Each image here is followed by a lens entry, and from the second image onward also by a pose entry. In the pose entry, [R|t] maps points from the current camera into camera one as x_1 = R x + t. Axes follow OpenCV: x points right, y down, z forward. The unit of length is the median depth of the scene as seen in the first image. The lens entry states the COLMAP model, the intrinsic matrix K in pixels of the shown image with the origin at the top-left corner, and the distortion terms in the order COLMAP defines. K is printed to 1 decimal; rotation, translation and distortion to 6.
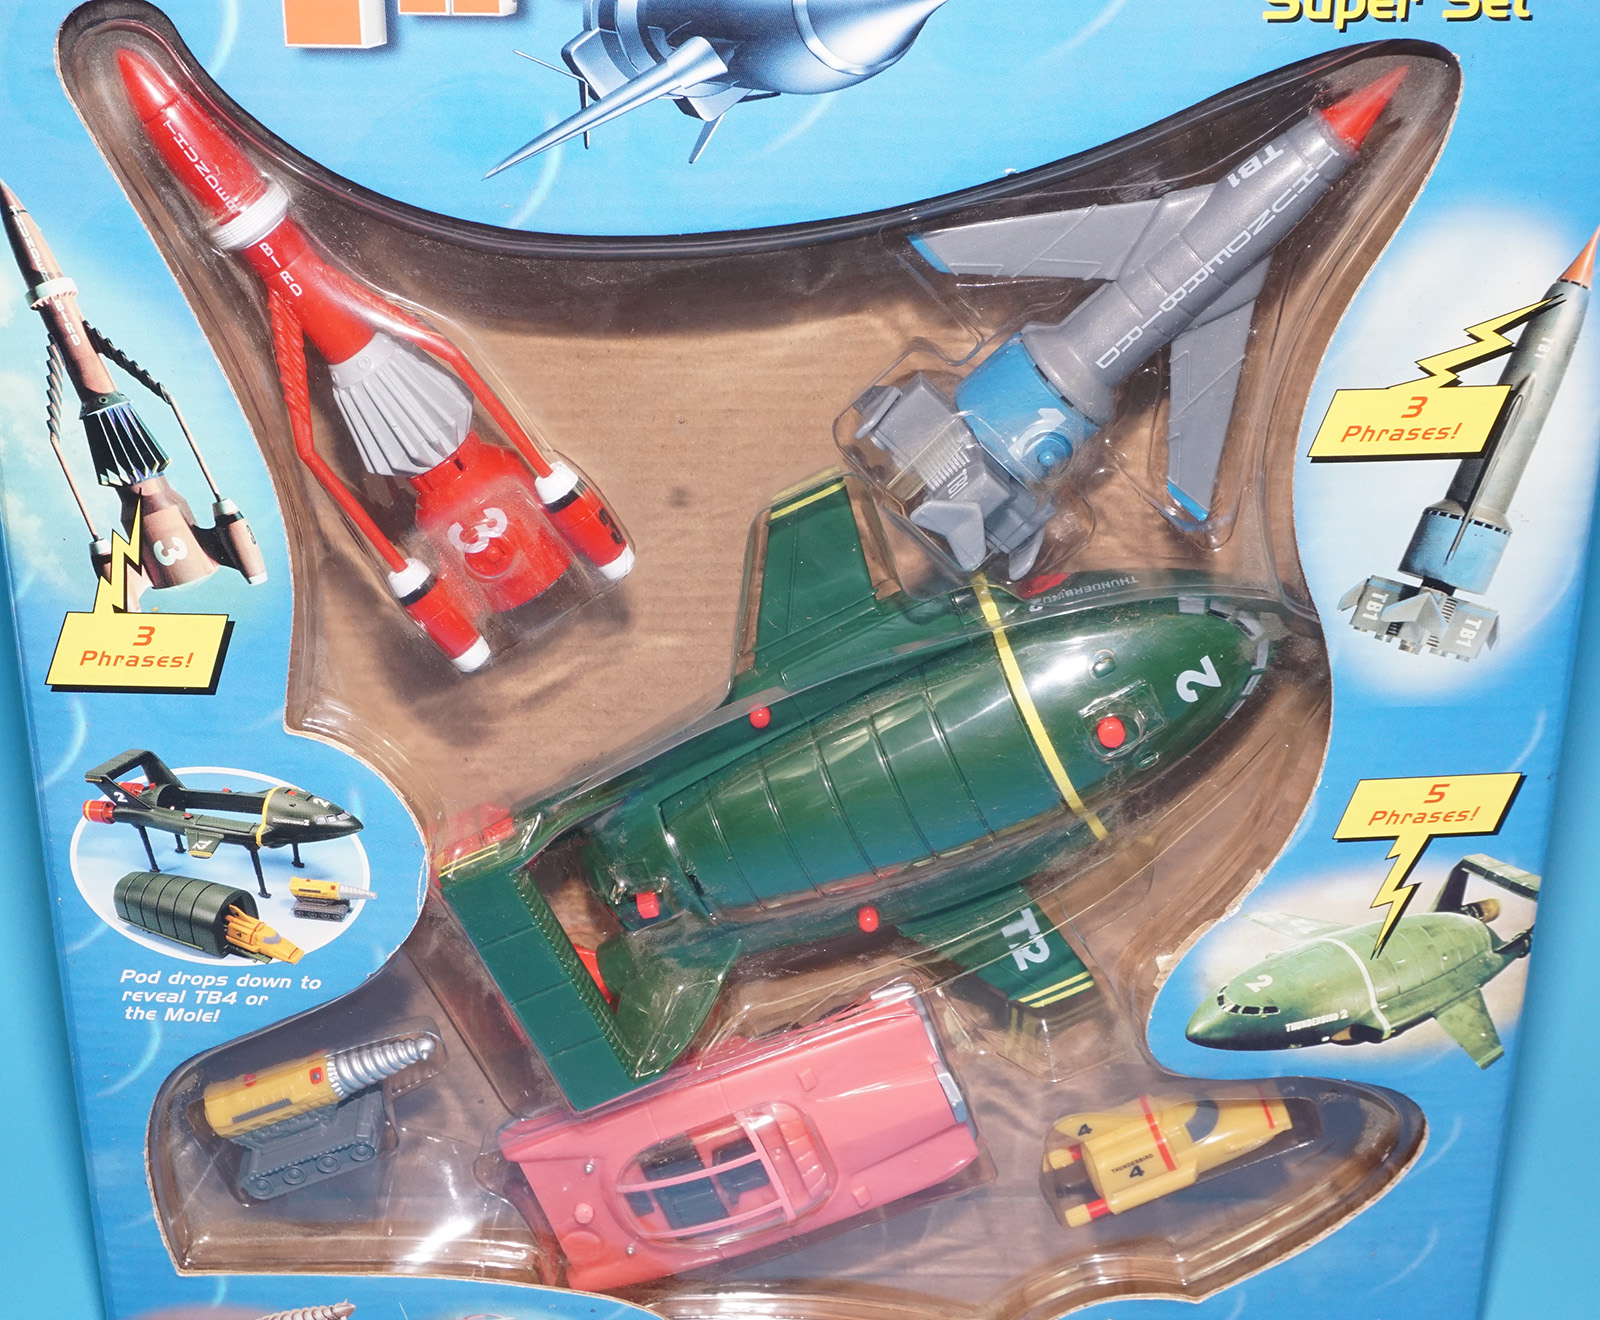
lens RADIAL K [[2787.2, 0, 745.4], [0, 2787.2, 657.4], [0, 0, 1]] dist [-0.031756, 0.187130]
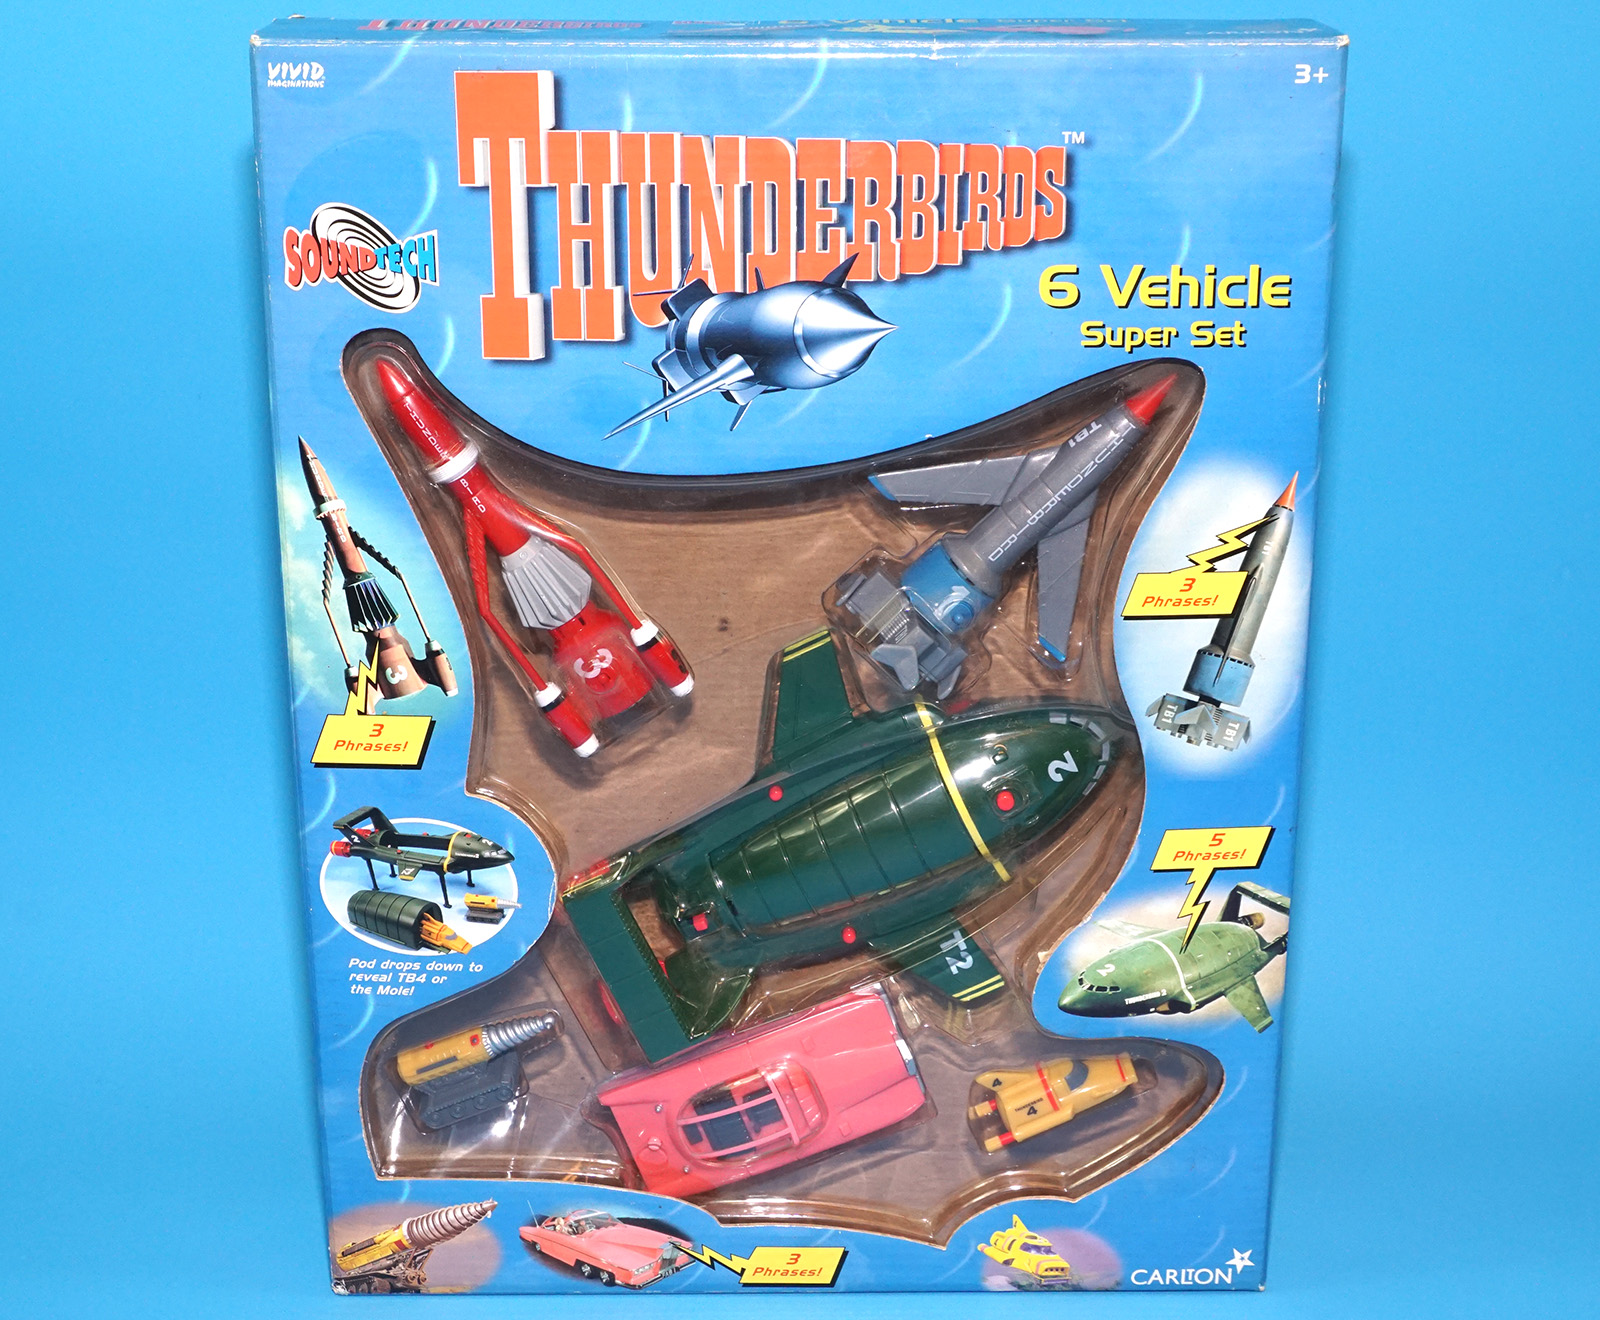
lens RADIAL K [[2561.8, 0, 796.6], [0, 2561.8, 547.2], [0, 0, 1]] dist [-0.010692, -0.102078]
pose [[0.999988, 0.004781, -0.000921, 0.018022], [-0.004861, 0.990948, -0.134162, 0.079462], [0.000271, 0.134165, 0.990959, -0.415244]]
